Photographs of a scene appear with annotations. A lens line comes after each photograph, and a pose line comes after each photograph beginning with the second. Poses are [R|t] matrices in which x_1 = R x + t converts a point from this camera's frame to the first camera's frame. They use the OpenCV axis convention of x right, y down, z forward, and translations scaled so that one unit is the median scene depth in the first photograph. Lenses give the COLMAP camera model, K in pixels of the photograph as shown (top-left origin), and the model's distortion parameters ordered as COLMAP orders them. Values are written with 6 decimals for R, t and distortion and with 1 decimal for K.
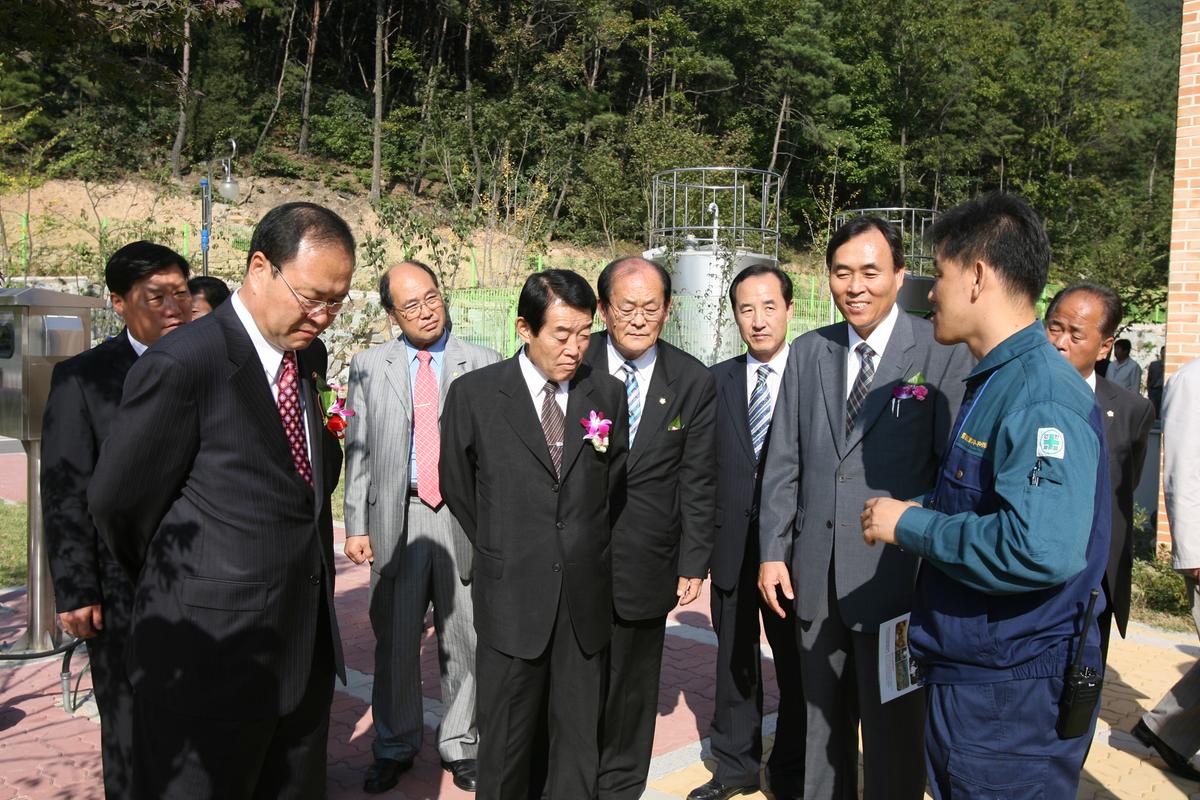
lens RADIAL K [[1446.8, 0, 600.0], [0, 1446.8, 400.0], [0, 0, 1]] dist [0.010753, 0.208569]
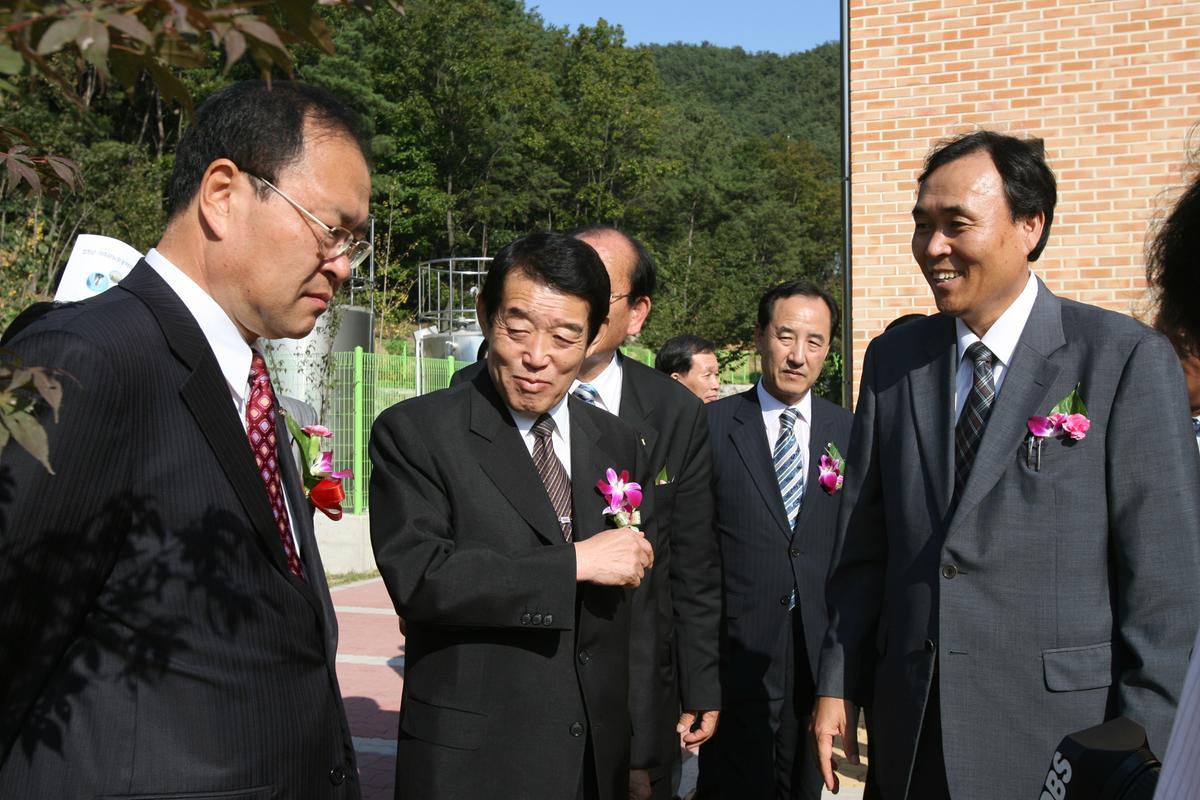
lens RADIAL K [[1513.9, 0, 600.0], [0, 1513.9, 400.0], [0, 0, 1]] dist [0.014028, 0.000118]
pose [[0.904053, -0.016813, 0.427091, -0.116509], [0.040521, 0.998097, -0.046482, 0.002017], [-0.425496, 0.059329, 0.903013, 0.106035]]
